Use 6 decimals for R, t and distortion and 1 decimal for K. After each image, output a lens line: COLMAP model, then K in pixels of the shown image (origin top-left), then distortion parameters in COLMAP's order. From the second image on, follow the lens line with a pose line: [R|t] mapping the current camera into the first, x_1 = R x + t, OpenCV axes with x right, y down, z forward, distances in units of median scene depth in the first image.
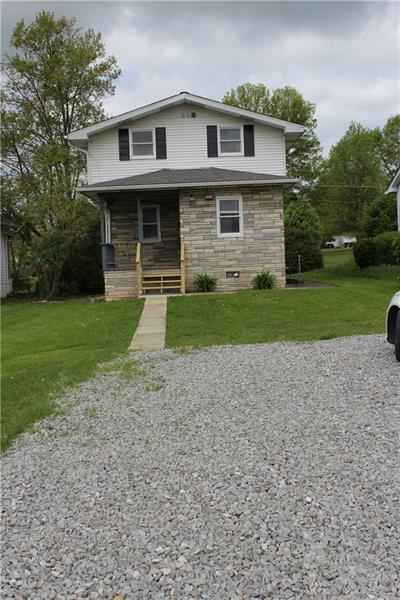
lens RADIAL K [[648.1, 0, 200.0], [0, 648.1, 300.0], [0, 0, 1]] dist [-0.072378, 0.004491]
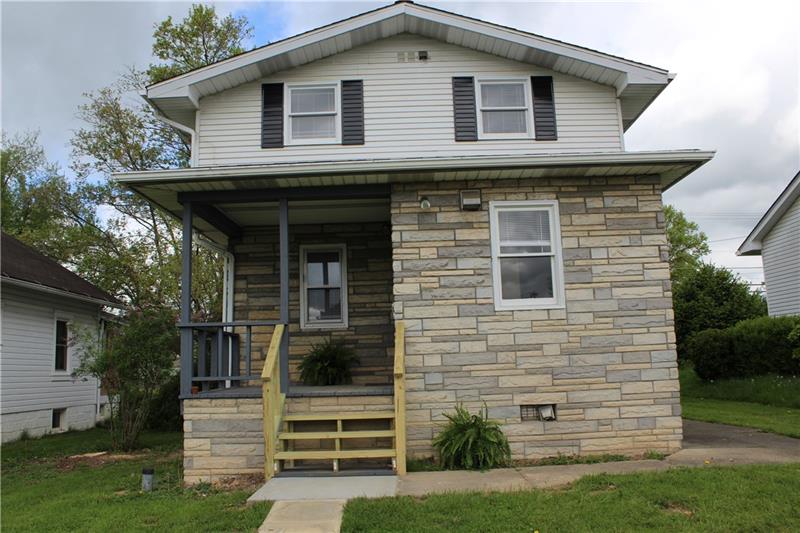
lens RADIAL K [[670.3, 0, 400.0], [0, 670.3, 266.5], [0, 0, 1]] dist [-0.125355, 0.015849]
pose [[0.999834, 0.003645, -0.017872, -0.019876], [-0.007293, 0.977977, -0.208586, -0.041531], [0.016718, 0.208682, 0.977841, 0.622544]]
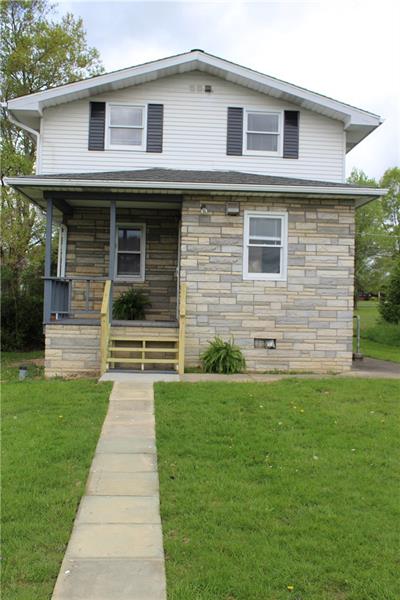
lens RADIAL K [[648.1, 0, 200.0], [0, 648.1, 300.0], [0, 0, 1]] dist [-0.072378, 0.004491]
pose [[0.997245, 0.062270, 0.040300, -0.034414], [-0.059184, 0.995523, -0.073702, -0.032065], [-0.044709, 0.071113, 0.996466, 0.413648]]
